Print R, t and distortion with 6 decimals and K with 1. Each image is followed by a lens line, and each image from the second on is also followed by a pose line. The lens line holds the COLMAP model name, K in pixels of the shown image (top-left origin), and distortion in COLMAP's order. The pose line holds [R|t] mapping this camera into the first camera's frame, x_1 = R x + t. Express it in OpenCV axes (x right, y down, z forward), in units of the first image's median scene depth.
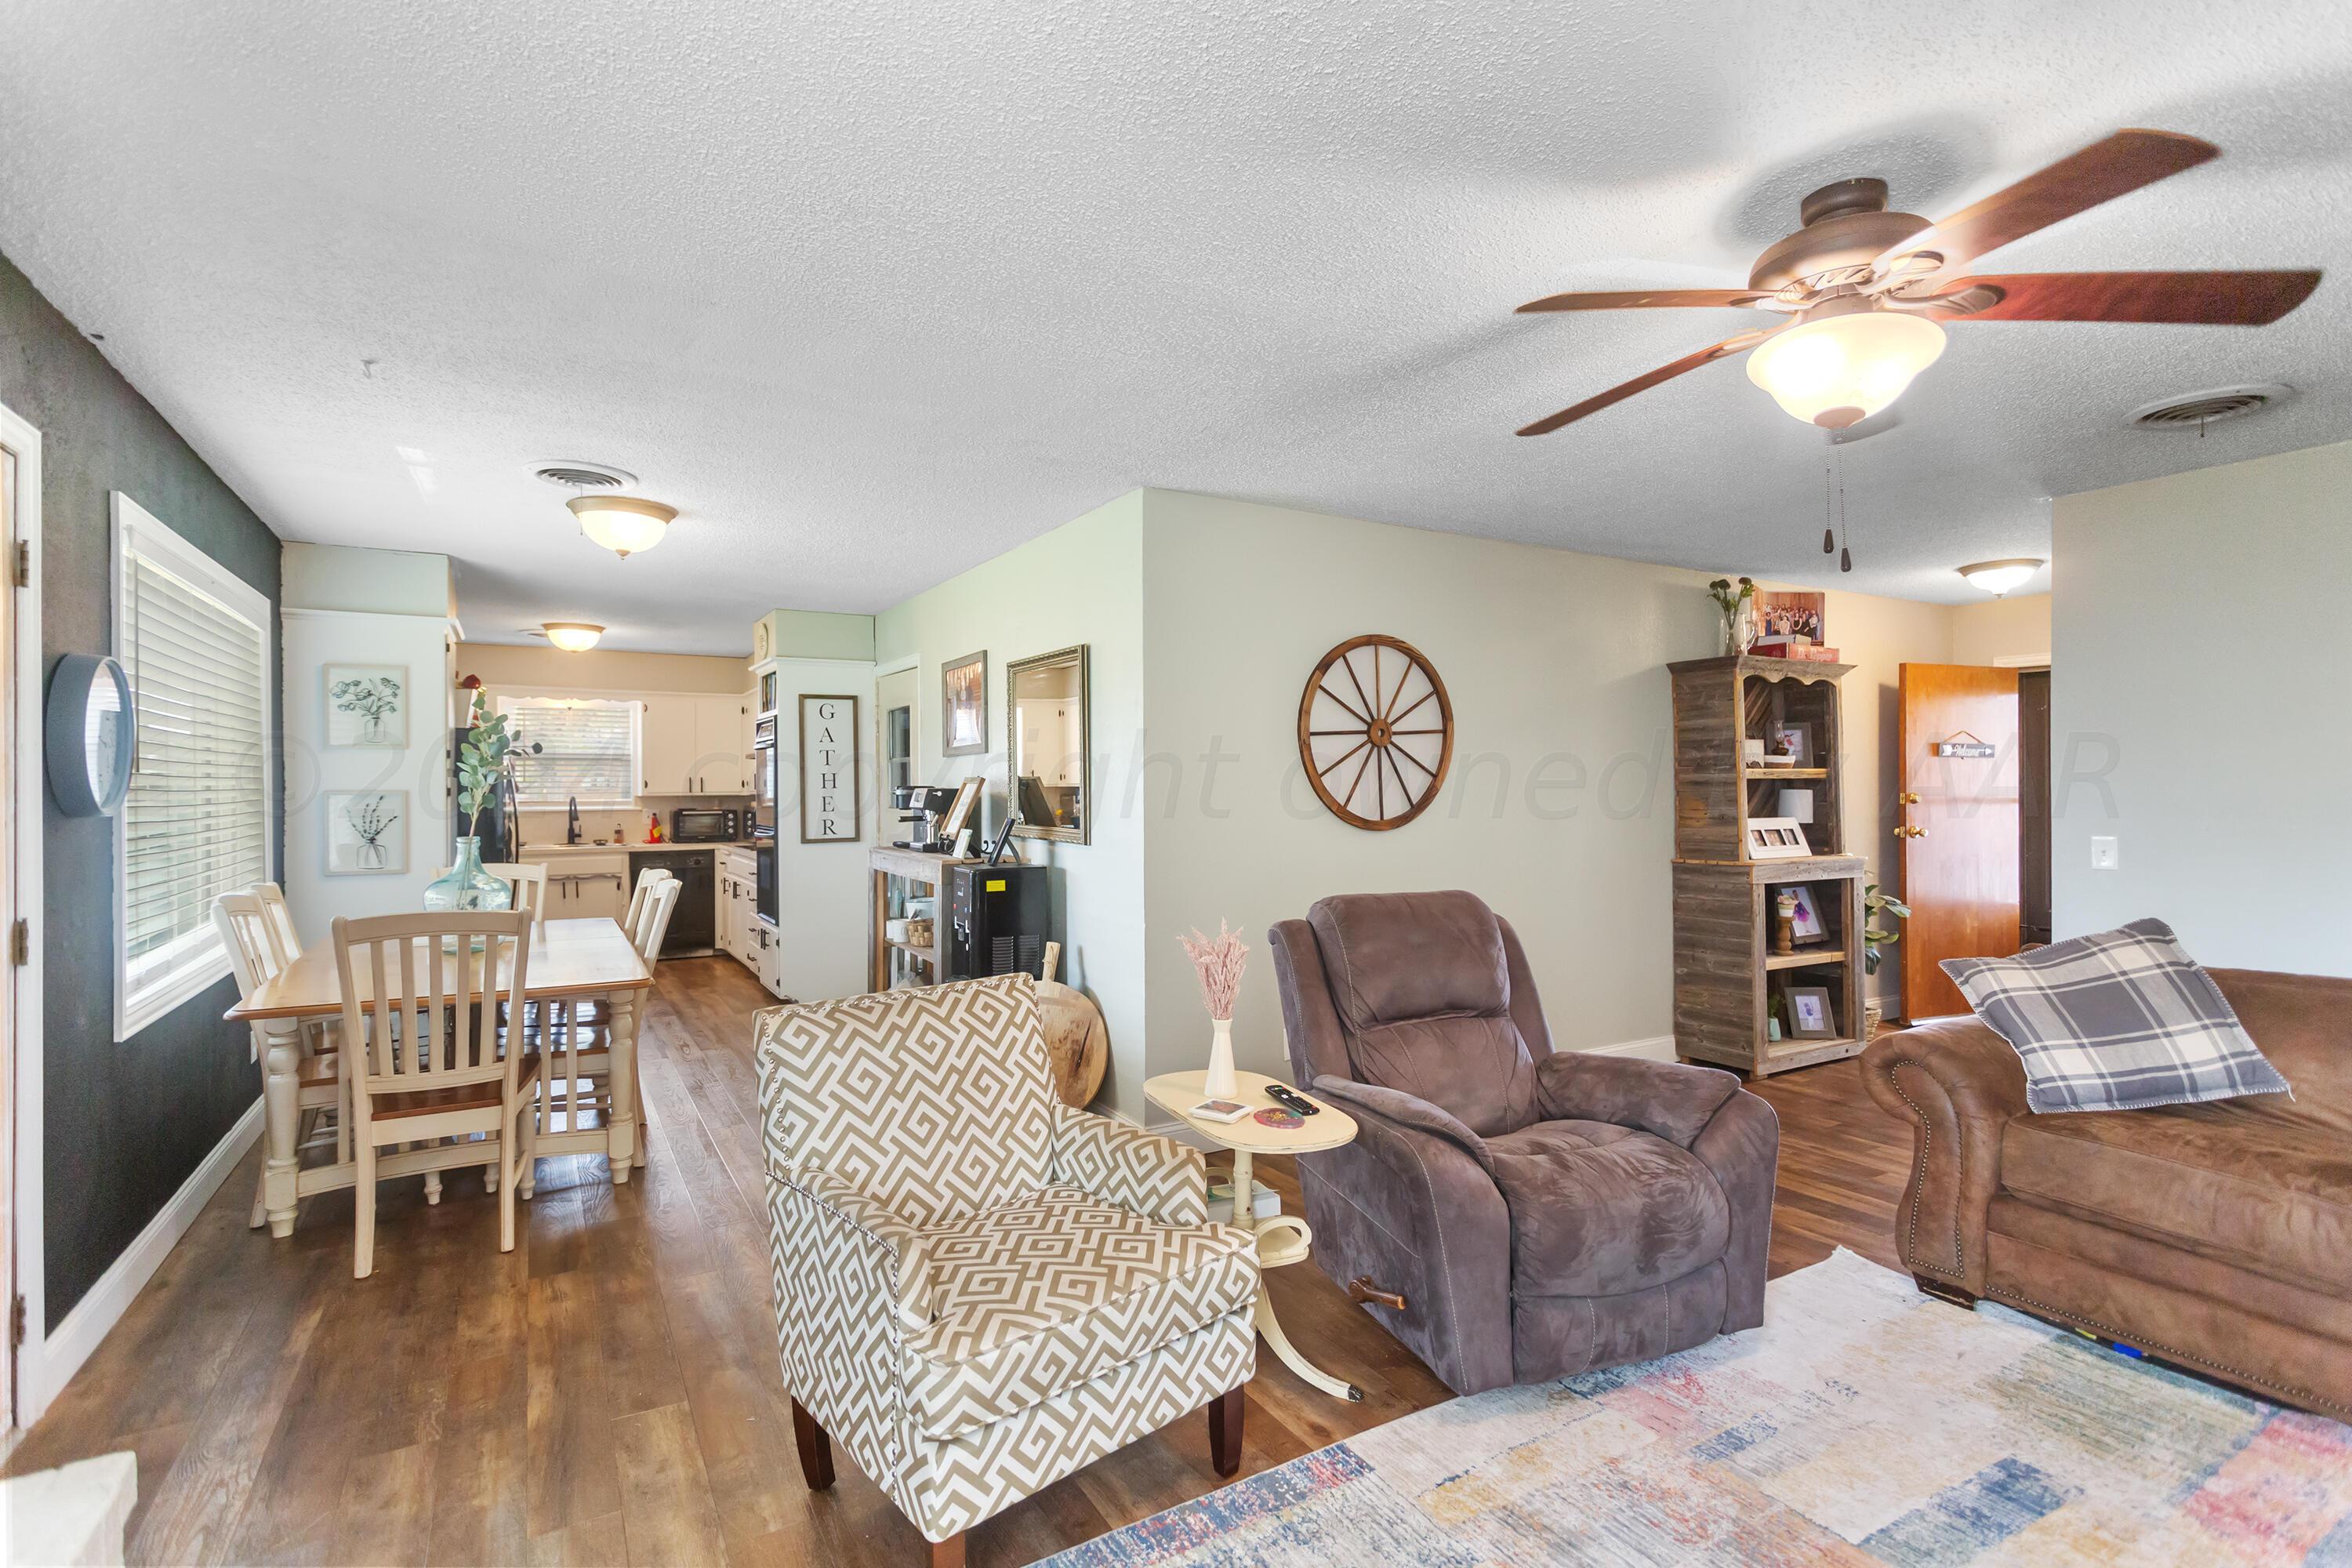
lens RADIAL K [[1105.9, 0, 1173.8], [0, 1105.9, 780.2], [0, 0, 1]] dist [0.004762, -0.000085]
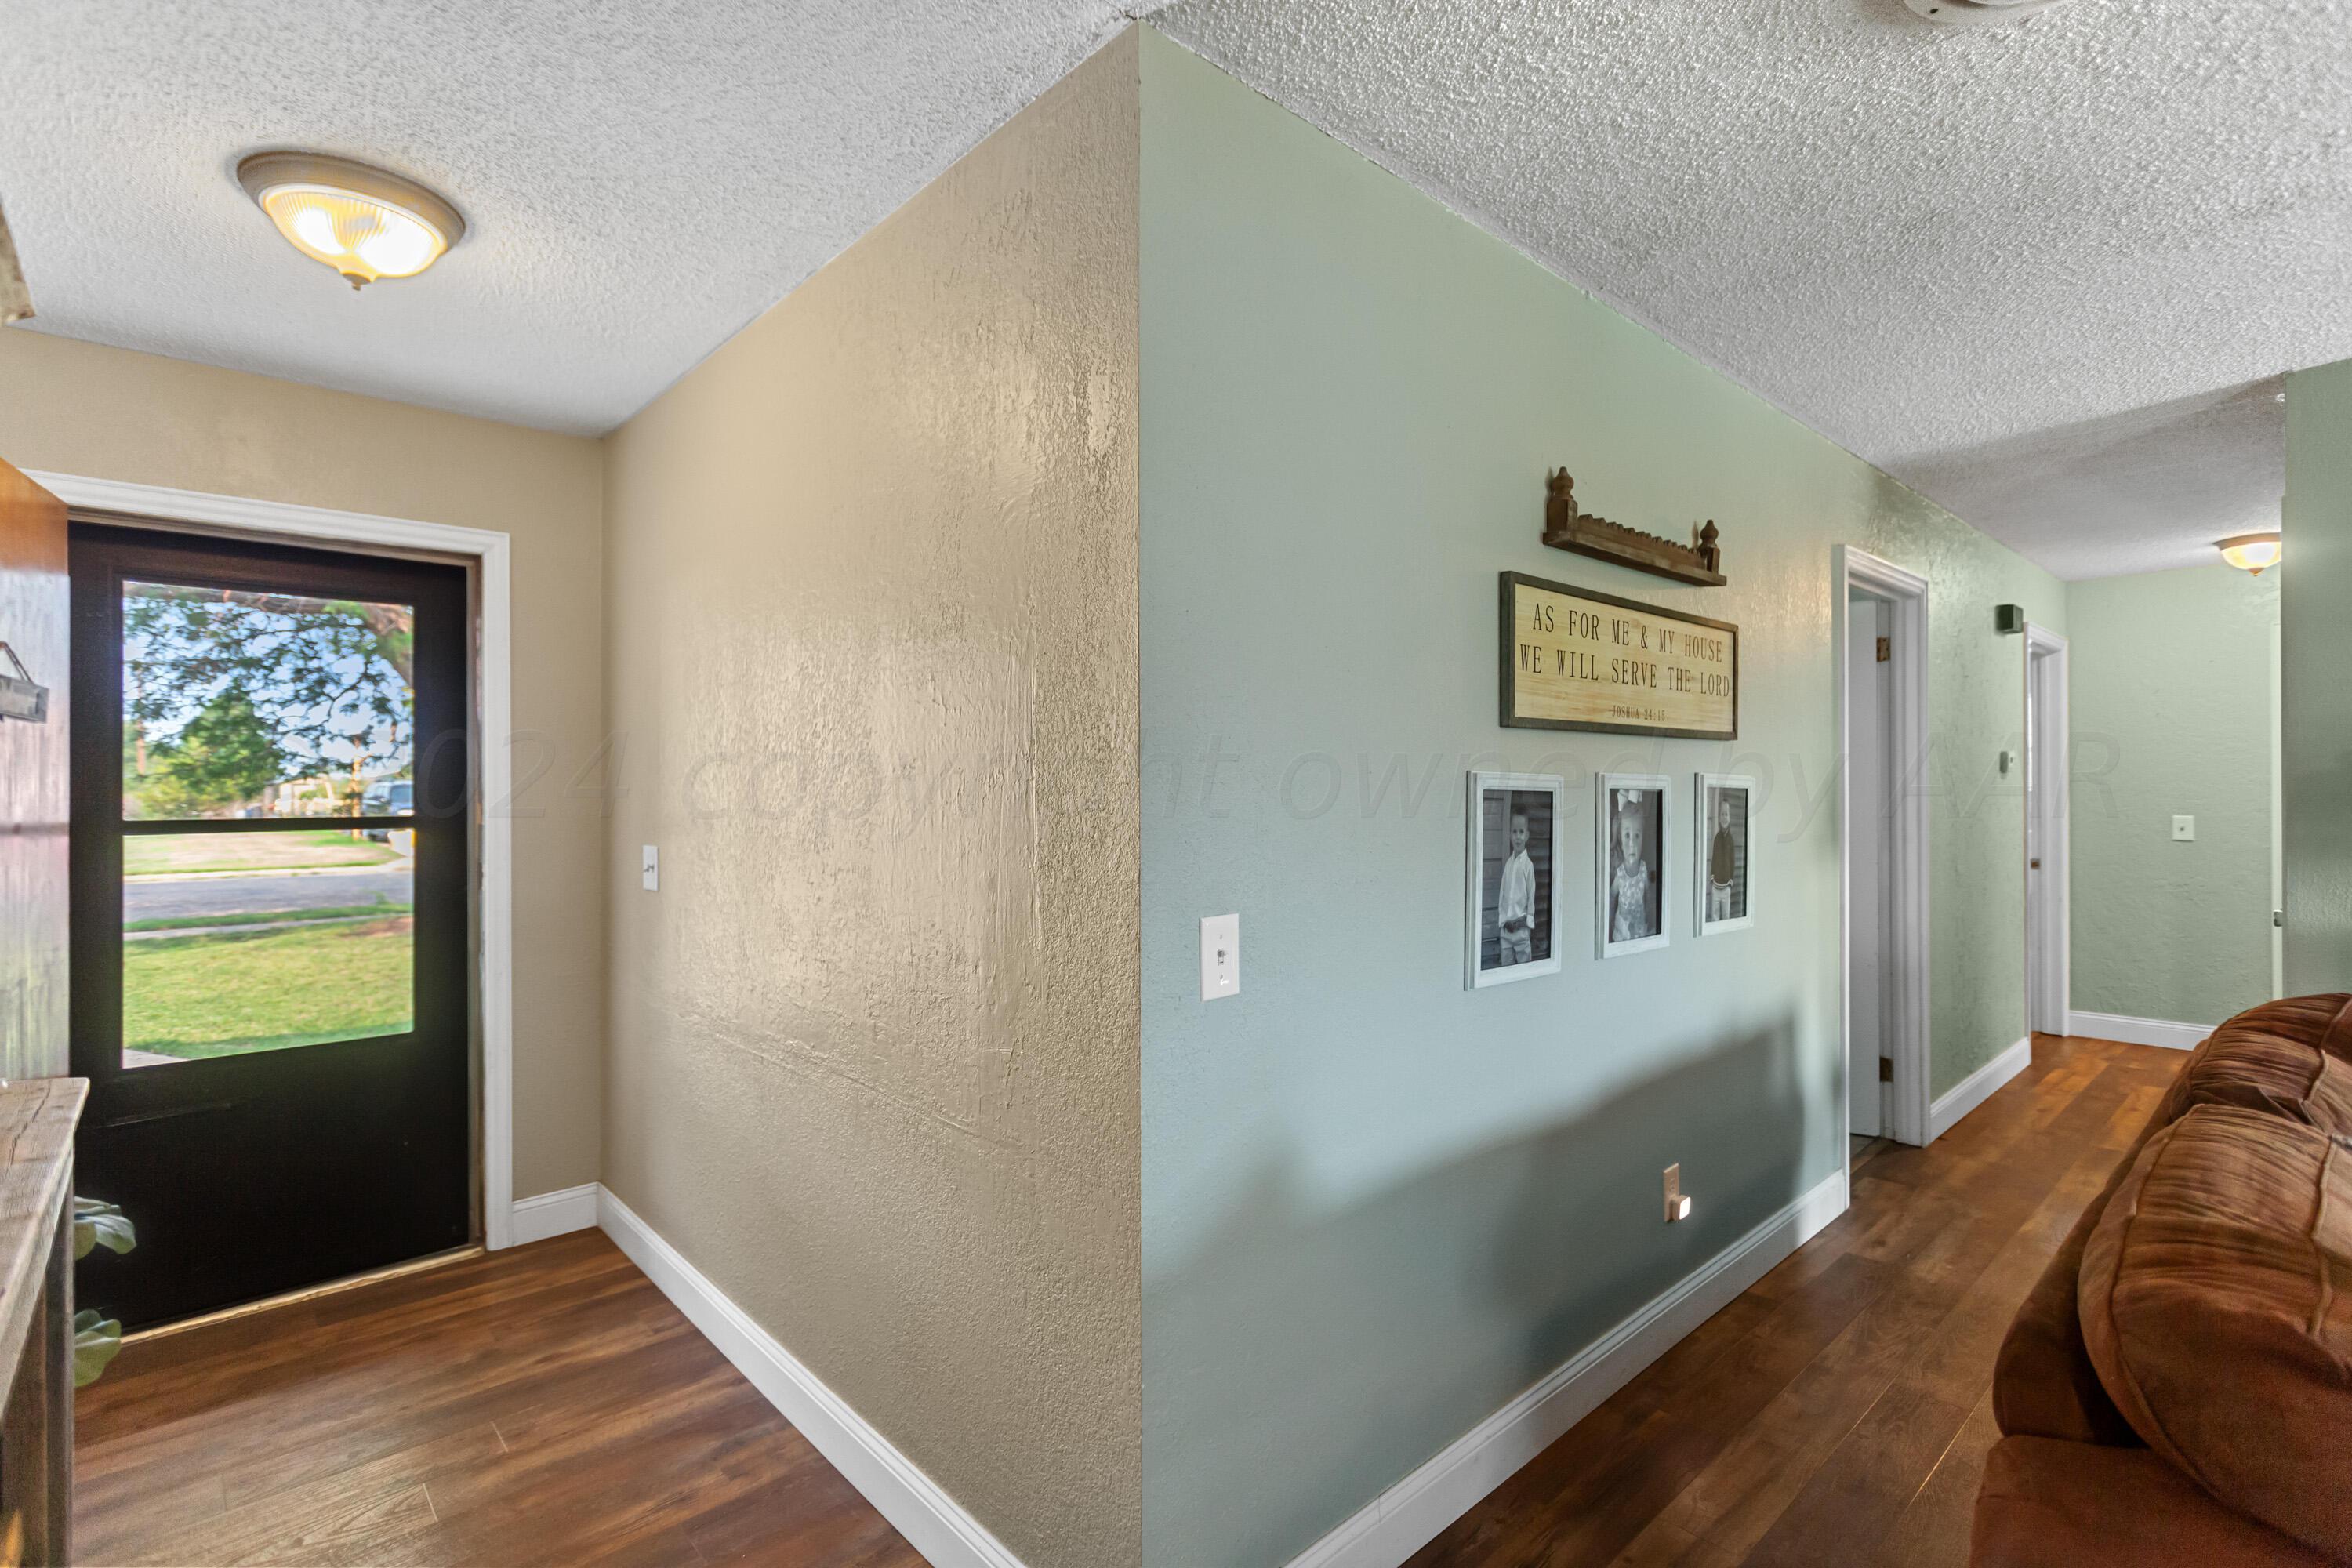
lens RADIAL K [[1105.9, 0, 1173.8], [0, 1105.9, 780.2], [0, 0, 1]] dist [0.004762, -0.000085]
pose [[-0.214086, 0.005690, 0.976798, 0.363272], [-0.002192, 0.999978, -0.006306, 0.001874], [-0.976812, -0.003492, -0.214068, 0.913339]]
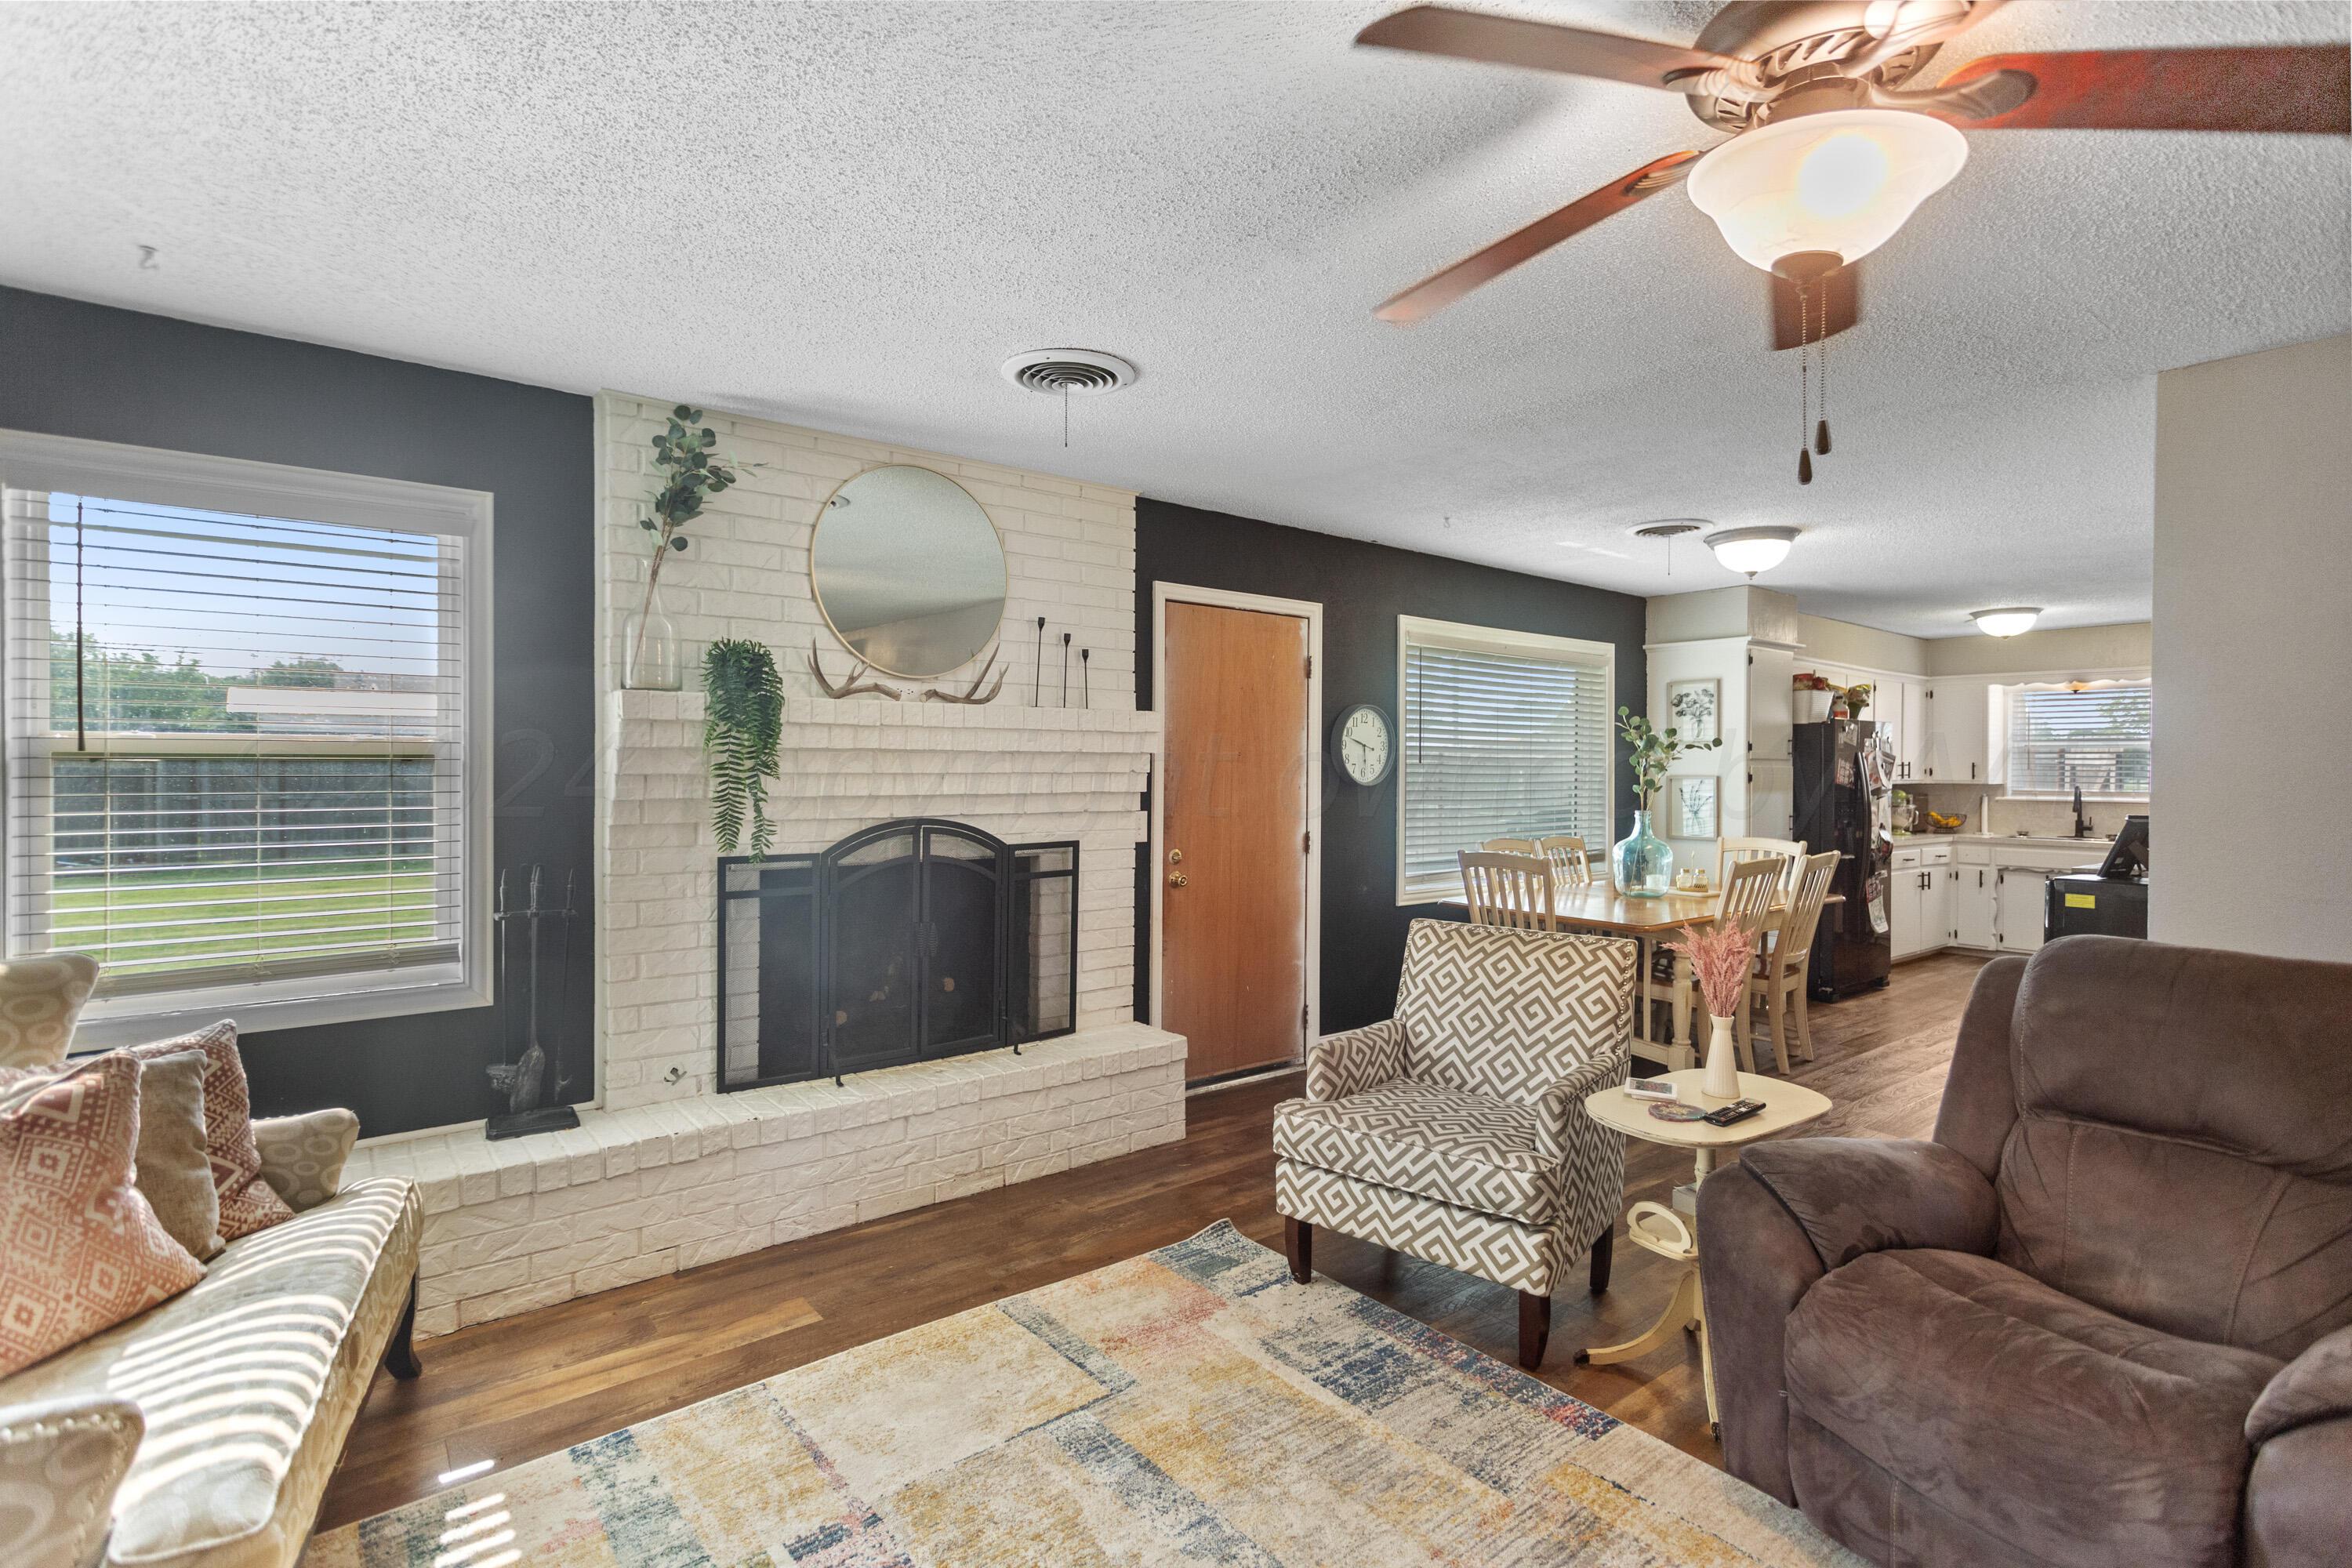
lens RADIAL K [[1105.9, 0, 1173.8], [0, 1105.9, 780.2], [0, 0, 1]] dist [0.004762, -0.000085]
pose [[0.142872, 0.014361, -0.989637, 0.487294], [-0.002852, 0.999897, 0.014098, -0.002421], [0.989737, 0.000808, 0.142898, 0.198565]]
